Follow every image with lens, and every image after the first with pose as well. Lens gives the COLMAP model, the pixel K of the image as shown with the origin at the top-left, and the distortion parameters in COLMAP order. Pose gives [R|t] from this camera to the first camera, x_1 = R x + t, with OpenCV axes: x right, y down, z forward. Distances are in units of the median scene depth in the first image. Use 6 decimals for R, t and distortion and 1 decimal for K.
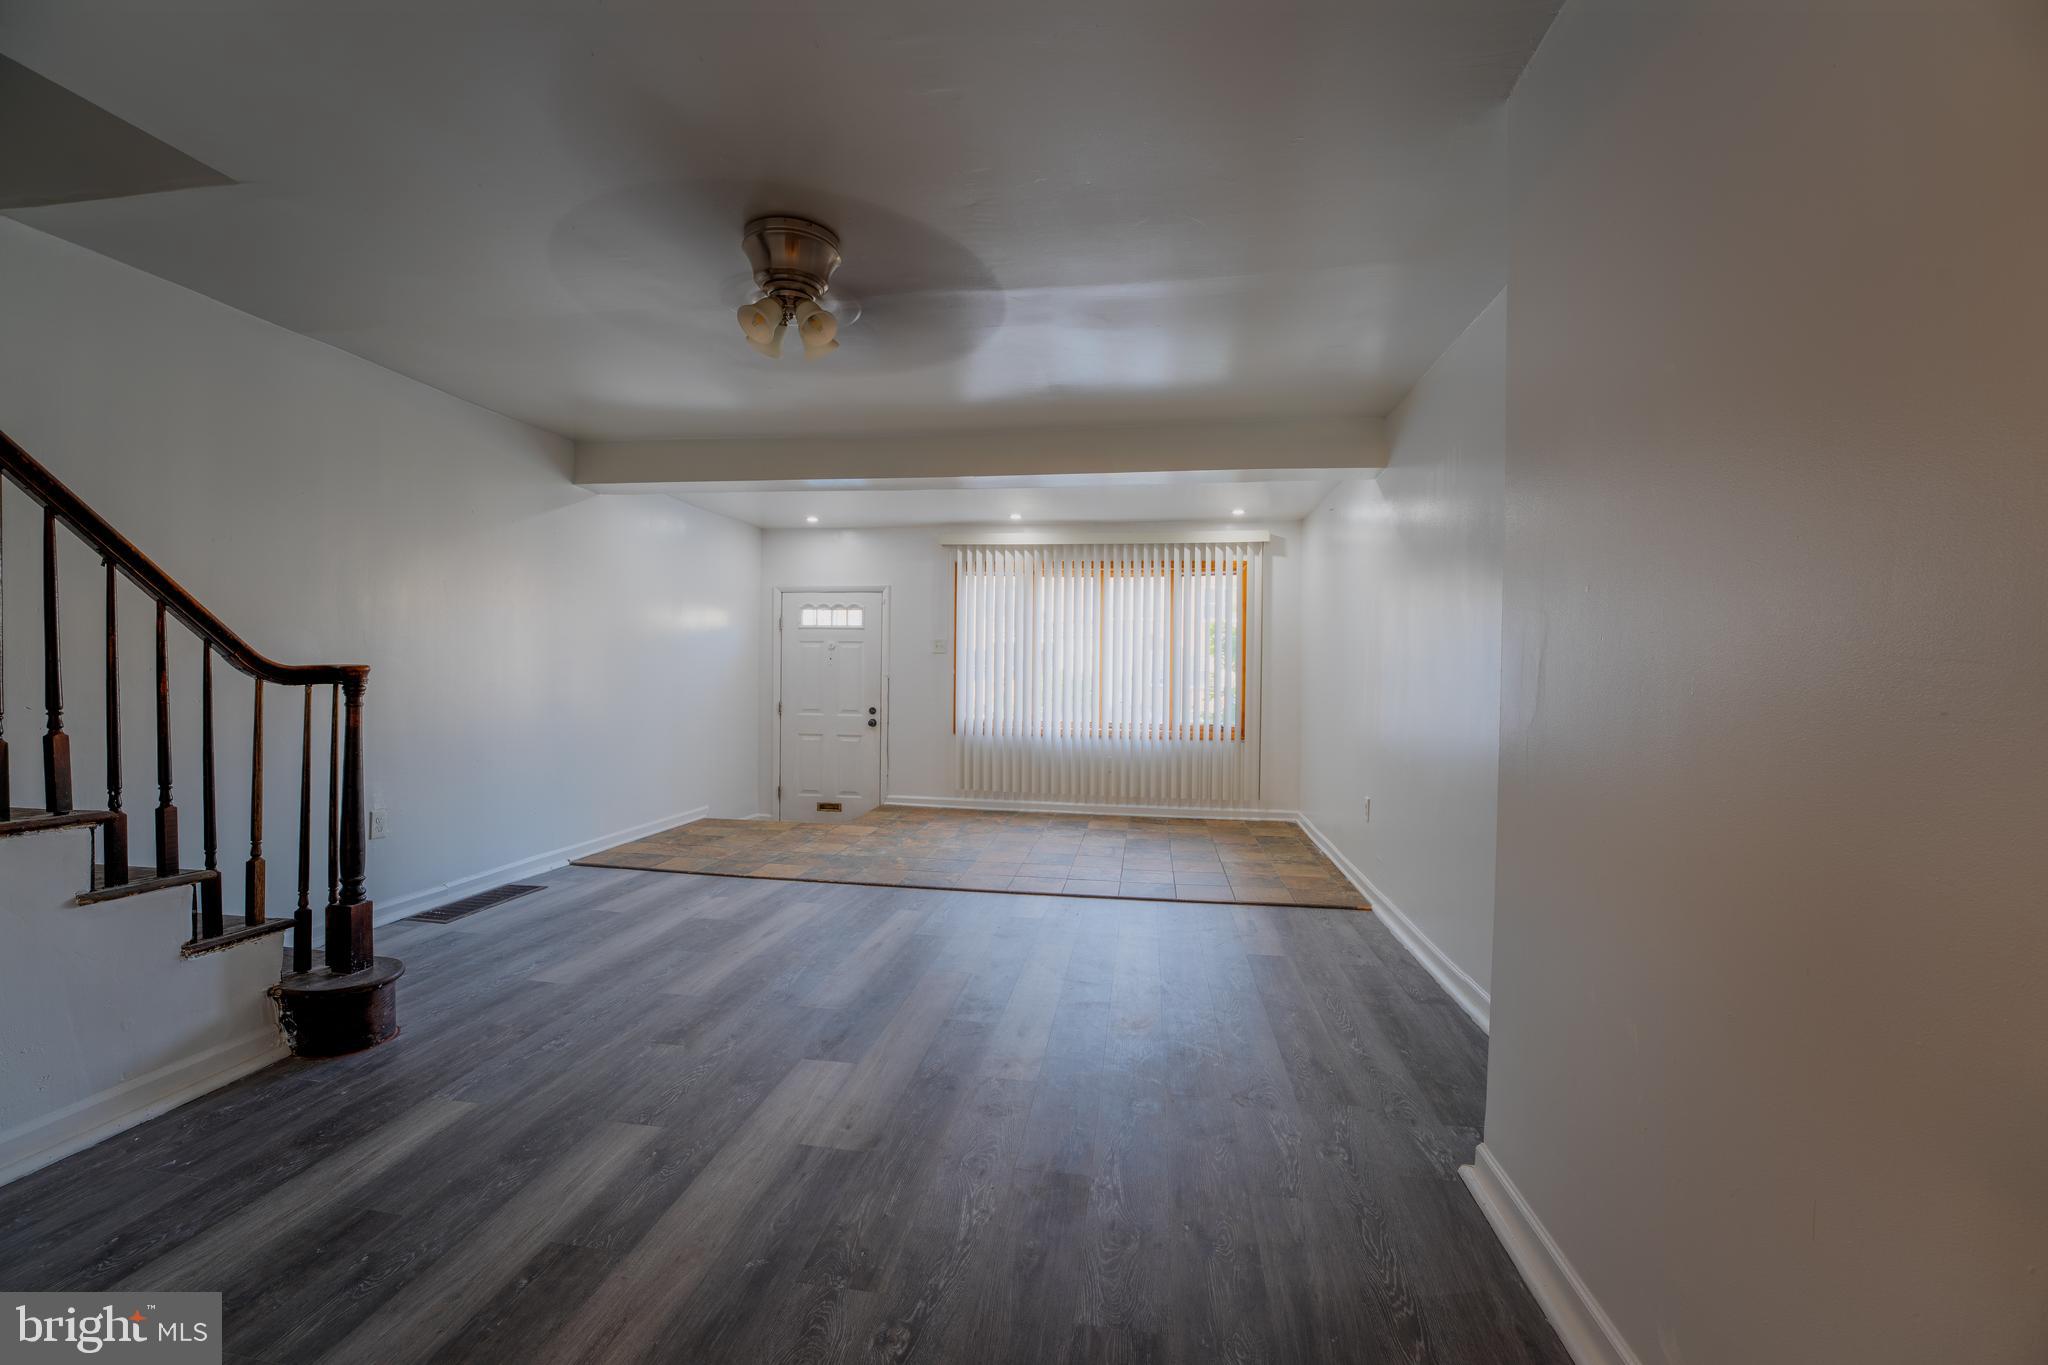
lens RADIAL K [[825.9, 0, 1013.3], [0, 825.9, 684.3], [0, 0, 1]] dist [-0.029390, 0.002997]
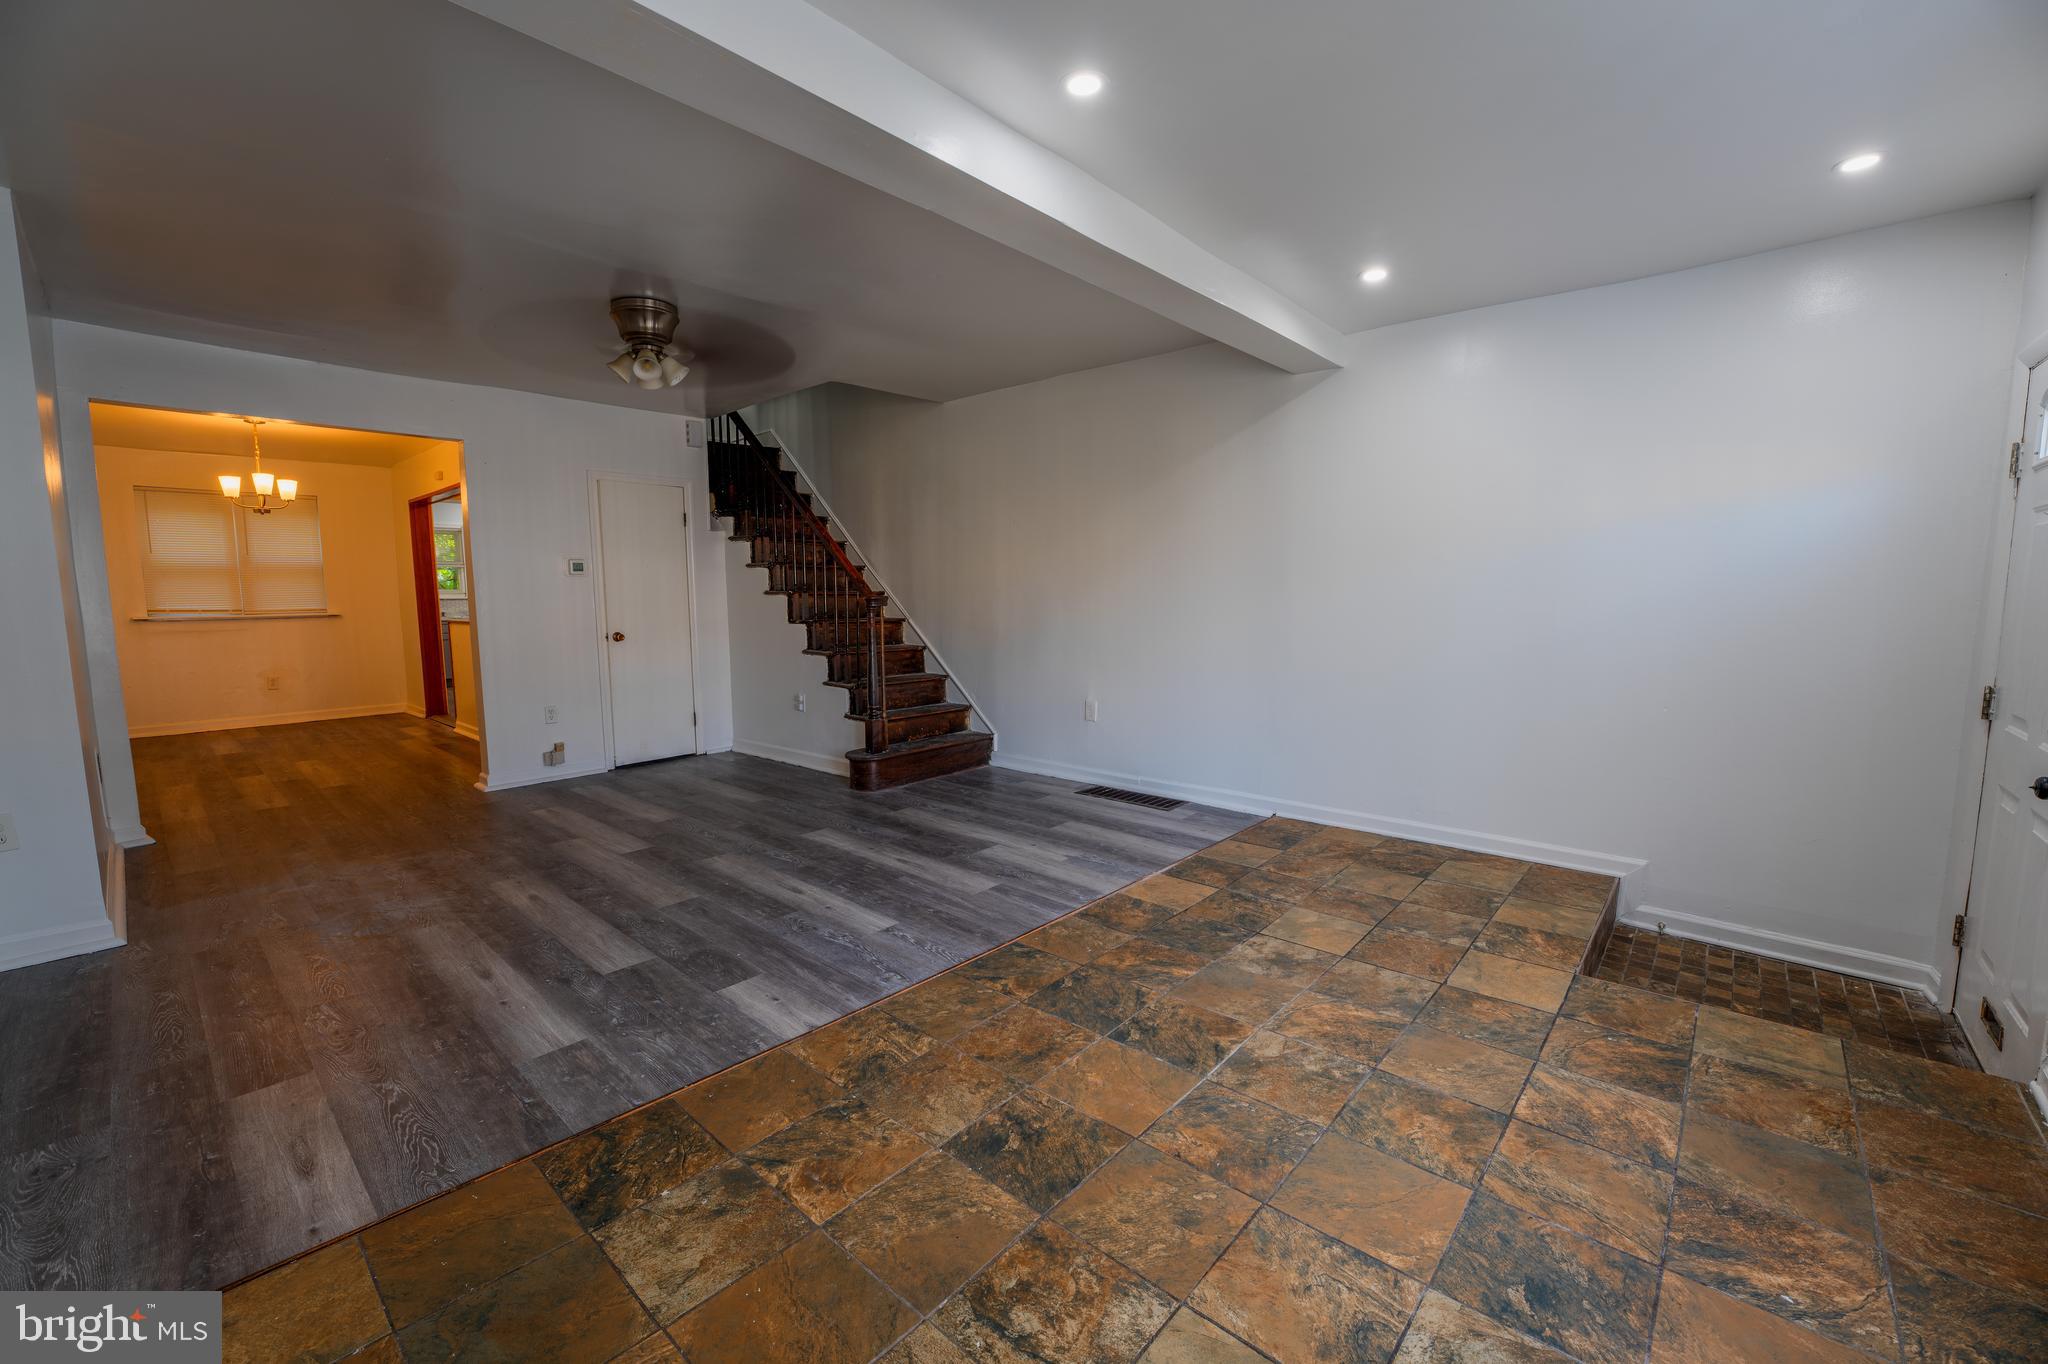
lens RADIAL K [[825.9, 0, 1022.8], [0, 825.9, 678.7], [0, 0, 1]] dist [-0.029390, 0.002997]
pose [[-0.537276, 0.080994, -0.839508, 0.241796], [-0.010862, 0.994631, 0.102912, -0.012694], [0.843336, 0.064411, -0.533512, 0.883148]]
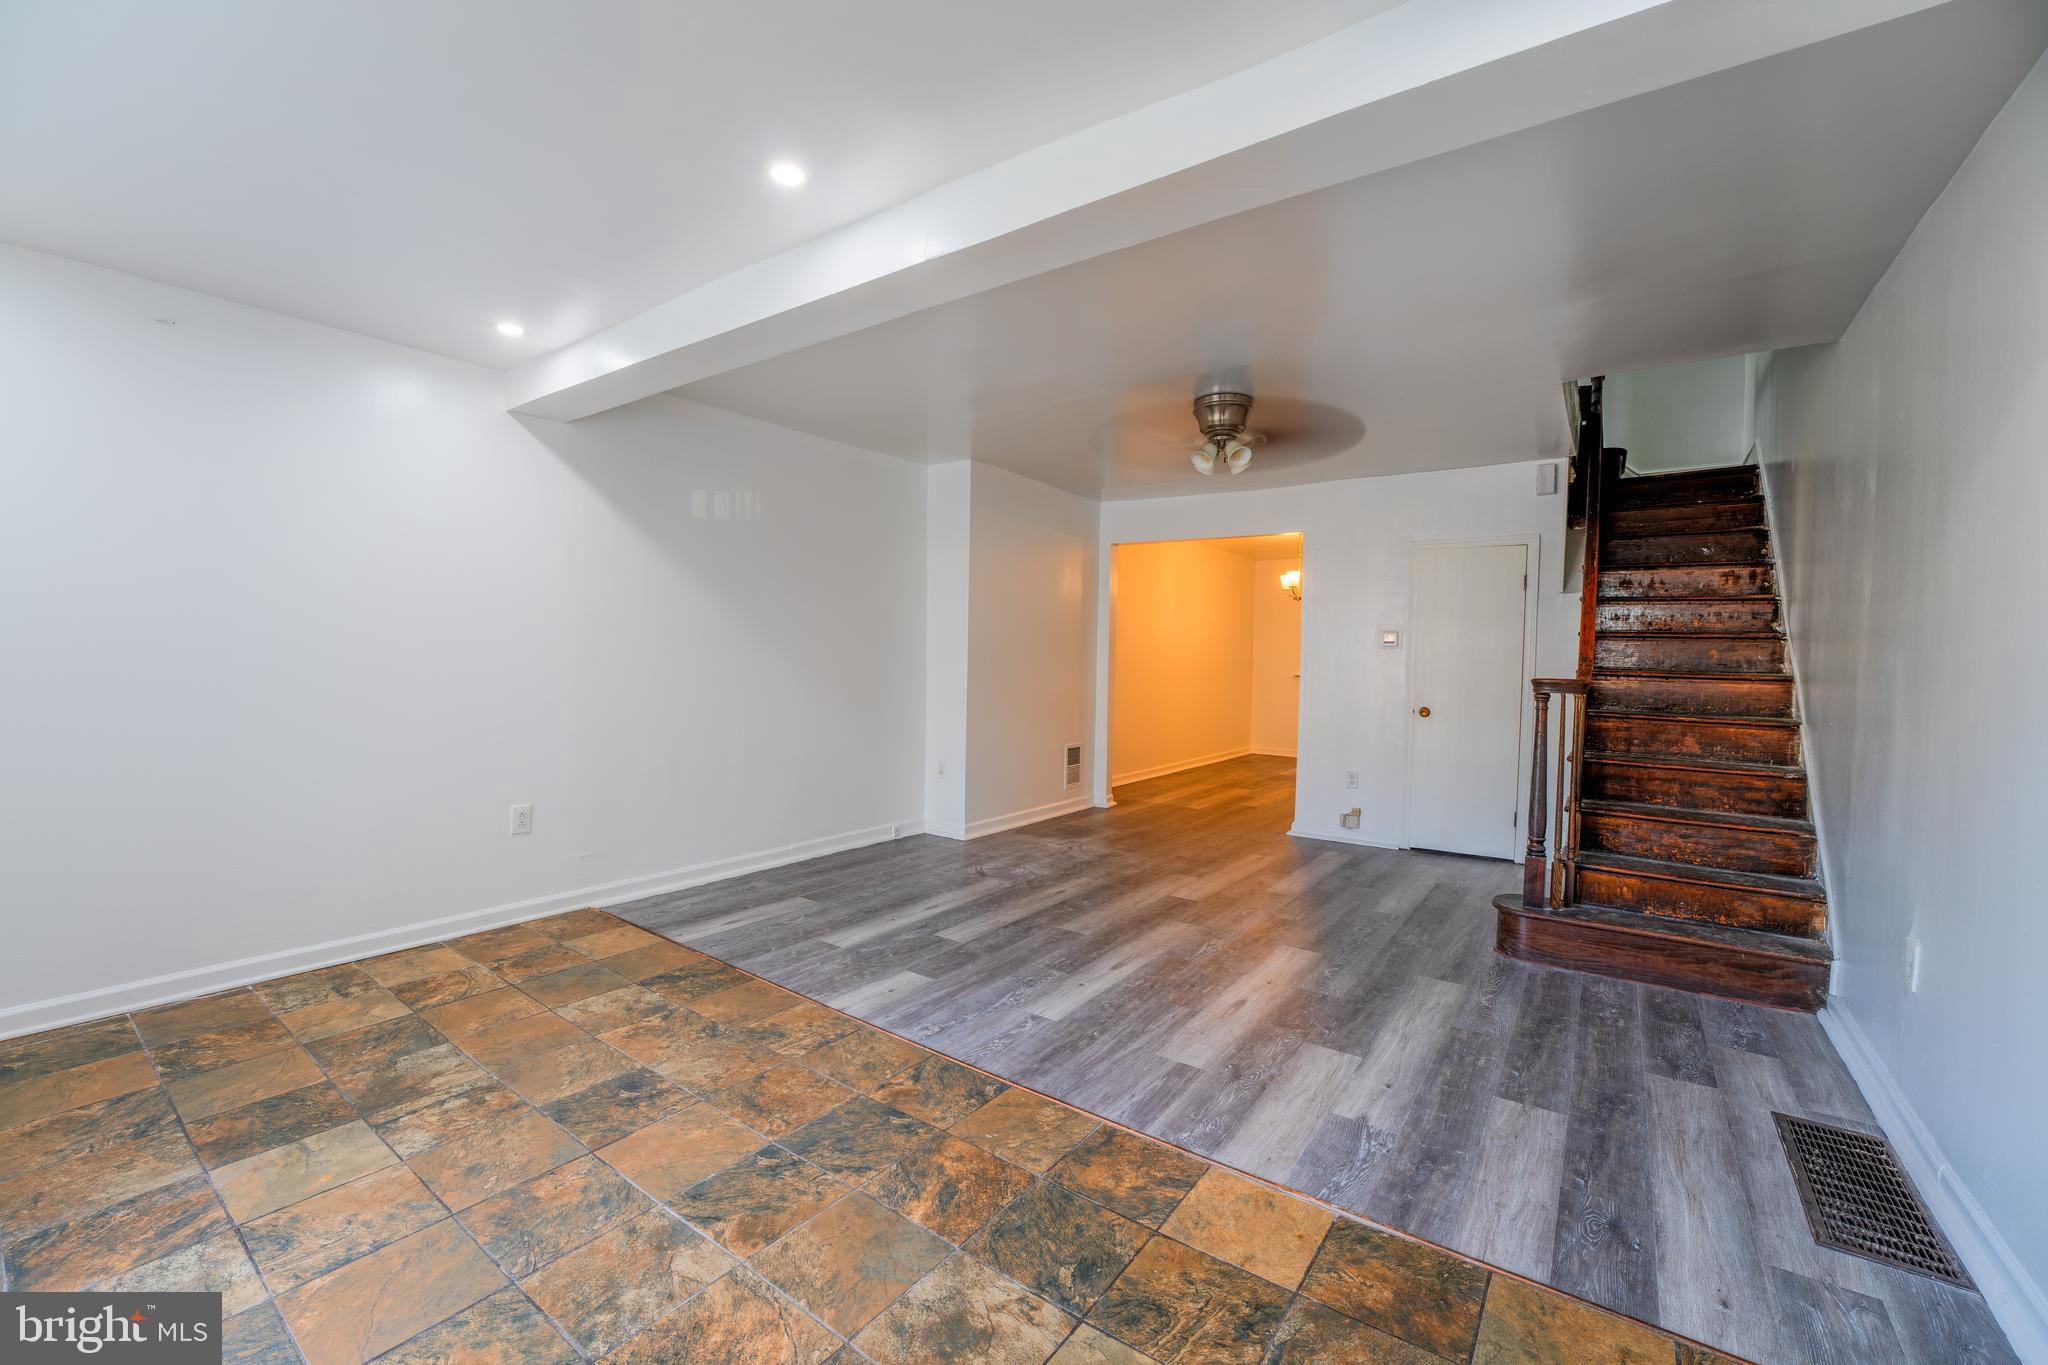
lens RADIAL K [[825.9, 0, 1021.1], [0, 825.9, 683.6], [0, 0, 1]] dist [-0.029390, 0.002997]
pose [[-0.893333, -0.045128, 0.447124, -0.242796], [-0.023489, 0.998274, 0.053826, -0.025346], [-0.448782, 0.037582, -0.892851, 0.966461]]
